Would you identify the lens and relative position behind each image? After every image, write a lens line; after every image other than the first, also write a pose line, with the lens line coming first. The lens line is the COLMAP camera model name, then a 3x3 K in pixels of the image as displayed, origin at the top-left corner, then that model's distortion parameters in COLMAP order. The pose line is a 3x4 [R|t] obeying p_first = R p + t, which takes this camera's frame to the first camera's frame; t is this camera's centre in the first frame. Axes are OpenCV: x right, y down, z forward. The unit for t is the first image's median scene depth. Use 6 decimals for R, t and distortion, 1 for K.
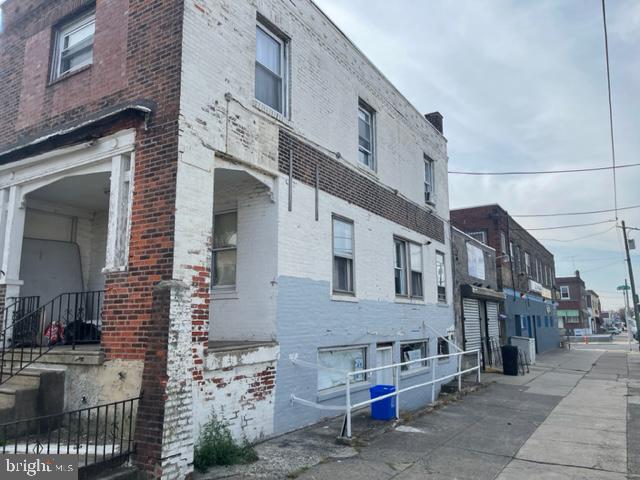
lens RADIAL K [[489.3, 0, 323.3], [0, 489.3, 235.9], [0, 0, 1]] dist [0.048416, -0.045209]
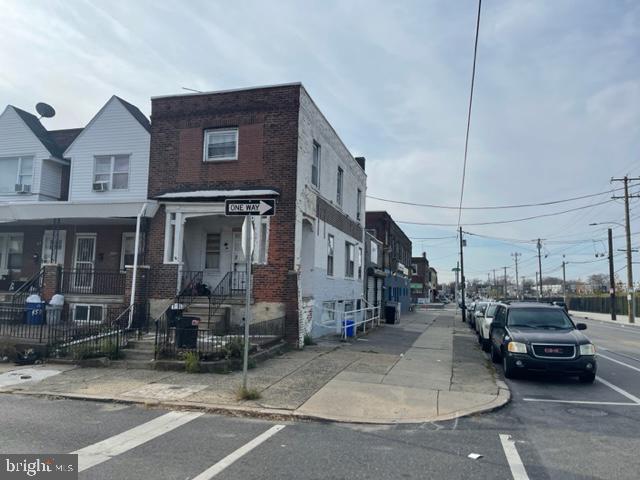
lens RADIAL K [[489.3, 0, 323.6], [0, 489.3, 240.4], [0, 0, 1]] dist [0.048416, -0.045209]
pose [[0.959547, 0.065198, 0.273896, -0.307680], [-0.086645, 0.993988, 0.066940, -0.085918], [-0.267885, -0.087964, 0.959427, -0.496473]]
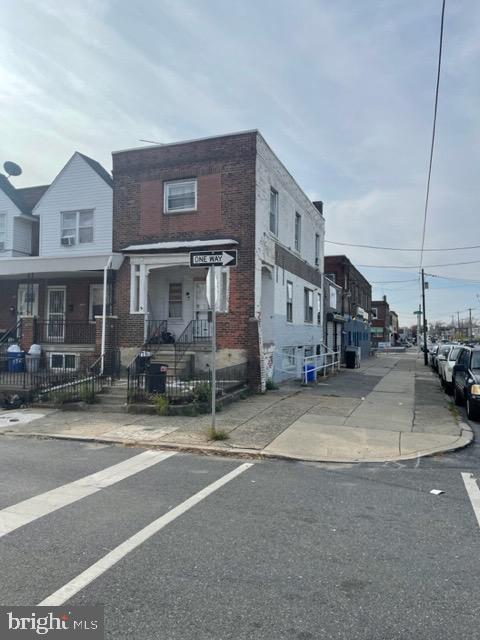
lens RADIAL K [[489.3, 0, 239.4], [0, 489.3, 318.4], [0, 0, 1]] dist [0.048416, -0.045209]
pose [[0.980453, 0.027472, 0.194827, -0.317344], [-0.055046, 0.988962, 0.137563, -0.089794], [-0.188898, -0.145599, 0.971143, -0.512284]]
